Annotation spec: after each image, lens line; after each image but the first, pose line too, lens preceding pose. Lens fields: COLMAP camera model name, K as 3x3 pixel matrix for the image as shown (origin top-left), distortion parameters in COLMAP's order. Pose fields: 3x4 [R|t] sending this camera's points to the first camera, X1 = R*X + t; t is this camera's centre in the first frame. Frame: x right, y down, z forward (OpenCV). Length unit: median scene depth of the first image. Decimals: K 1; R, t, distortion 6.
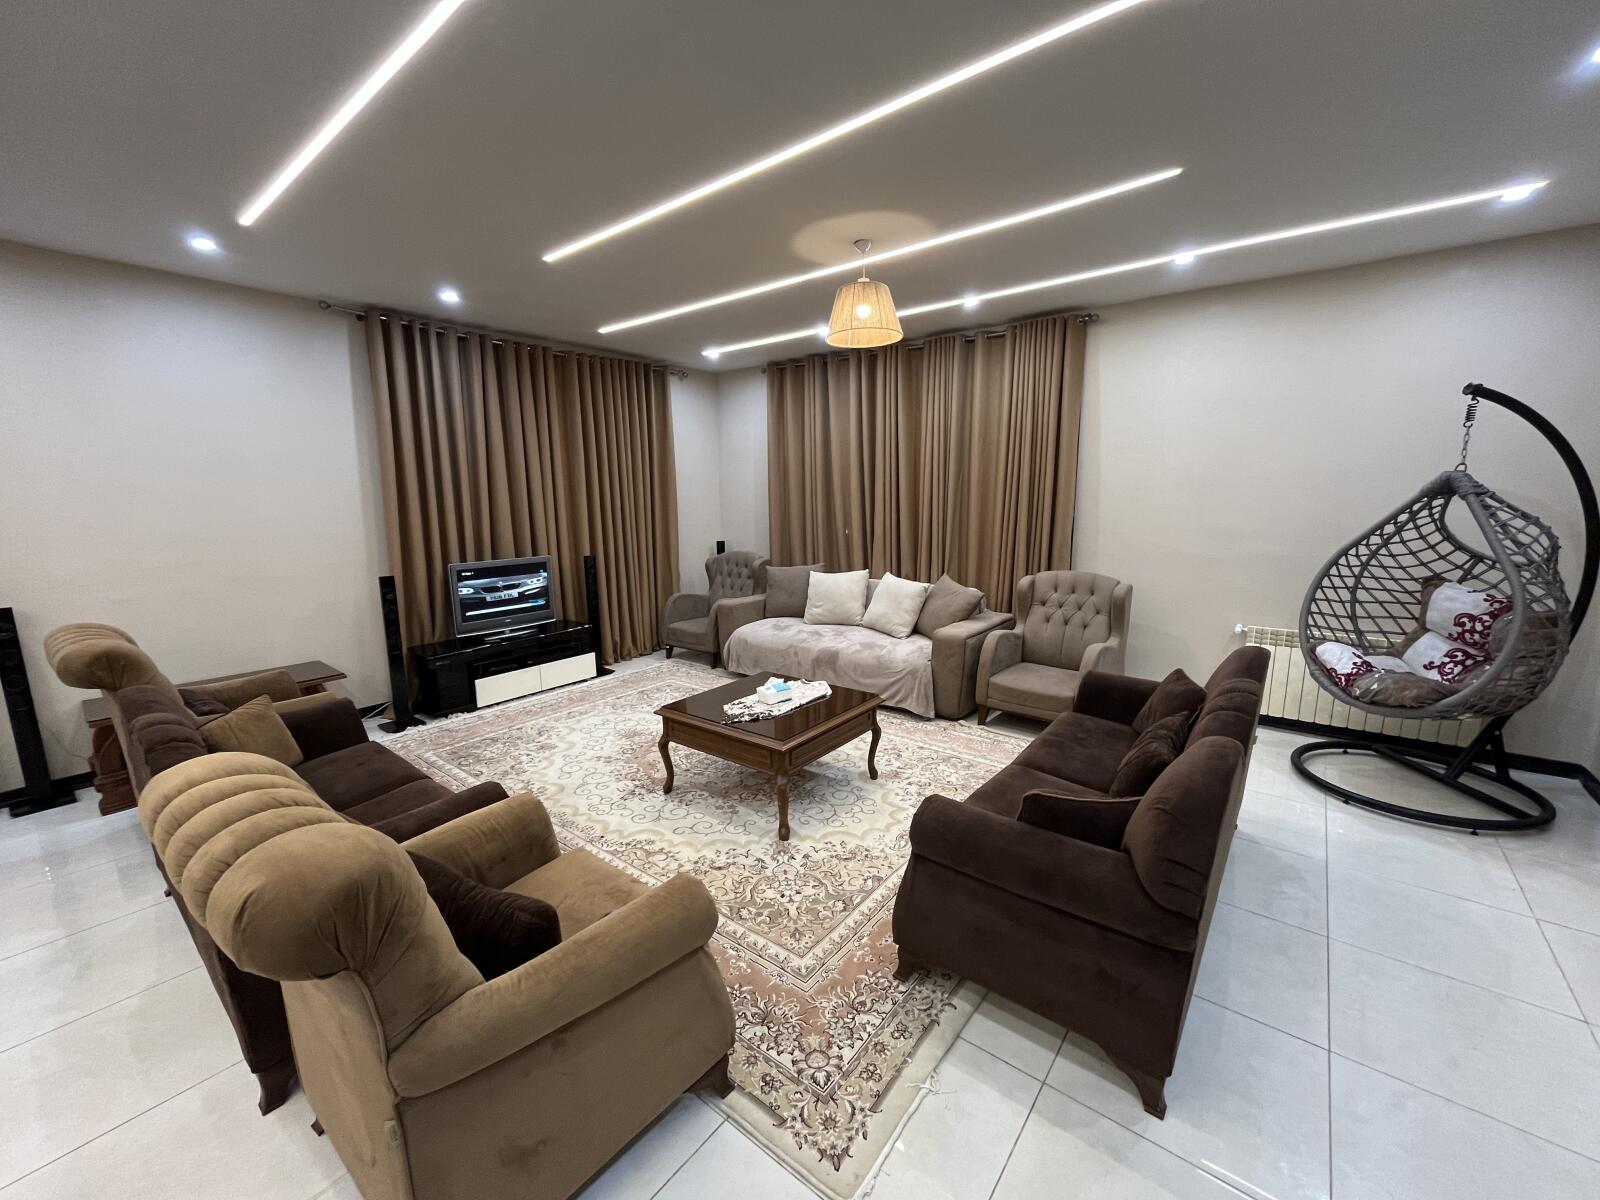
lens RADIAL K [[643.6, 0, 800.0], [0, 643.6, 600.0], [0, 0, 1]] dist [0.000251, -0.000020]
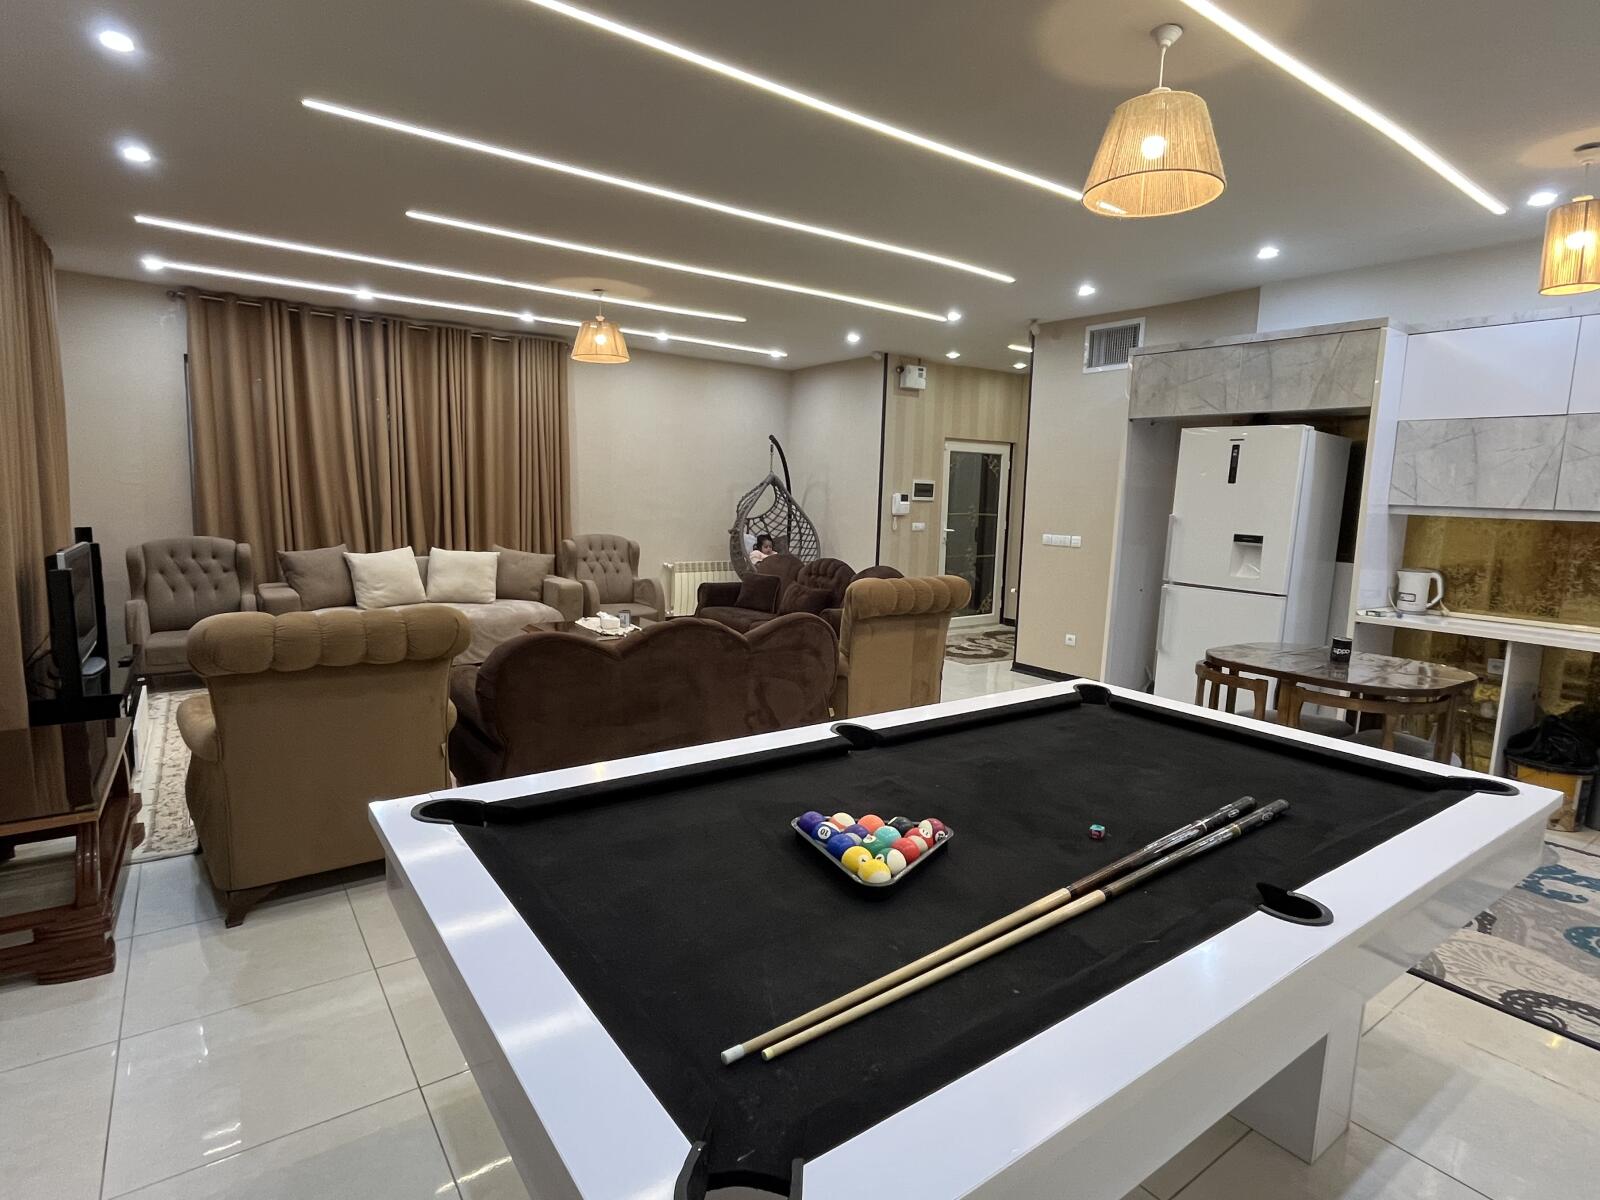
lens RADIAL K [[833.2, 0, 800.0], [0, 833.2, 600.0], [0, 0, 1]] dist [0.000085, -0.000070]
pose [[0.264911, -0.103537, 0.958698, -0.964551], [0.120786, 0.989951, 0.073536, 0.011916], [-0.956678, 0.096316, 0.274755, 0.101953]]
